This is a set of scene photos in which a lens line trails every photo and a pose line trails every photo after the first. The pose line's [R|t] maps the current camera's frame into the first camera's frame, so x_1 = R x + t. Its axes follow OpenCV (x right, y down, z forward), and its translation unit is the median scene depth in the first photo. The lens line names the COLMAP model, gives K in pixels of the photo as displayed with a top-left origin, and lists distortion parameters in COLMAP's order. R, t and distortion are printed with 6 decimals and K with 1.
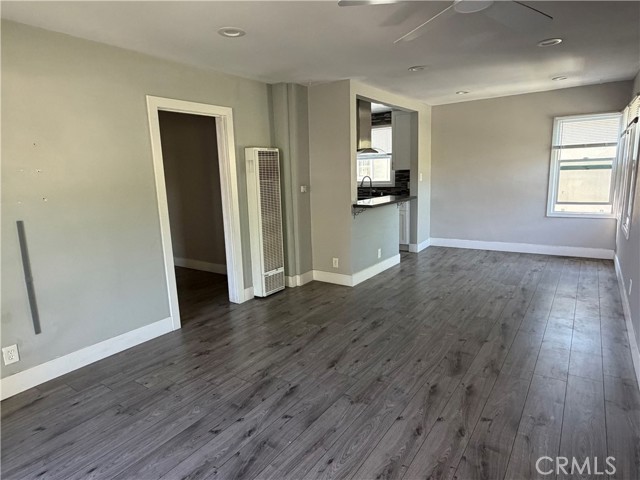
lens RADIAL K [[379.0, 0, 320.0], [0, 379.0, 240.0], [0, 0, 1]] dist [-0.000079, 0.000192]
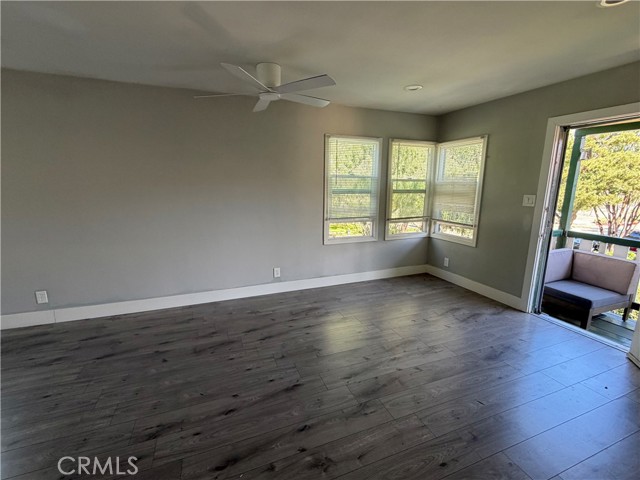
lens RADIAL K [[288.3, 0, 320.0], [0, 288.3, 240.0], [0, 0, 1]] dist [-0.001217, -0.000613]
pose [[-0.828833, -0.076494, 0.554243, -0.416961], [0.122370, 0.941842, 0.312984, -0.257823], [-0.545951, 0.327234, -0.771269, 1.464877]]
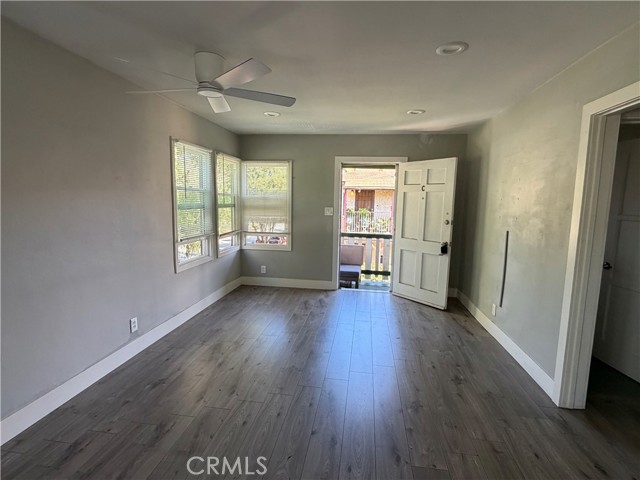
lens RADIAL K [[323.4, 0, 320.0], [0, 323.4, 240.0], [0, 0, 1]] dist [0.000112, 0.000804]
pose [[-0.894855, 0.072134, -0.440489, 0.421694], [-0.066183, 0.954504, 0.290761, -0.320255], [0.441422, 0.289342, -0.849369, 1.656938]]
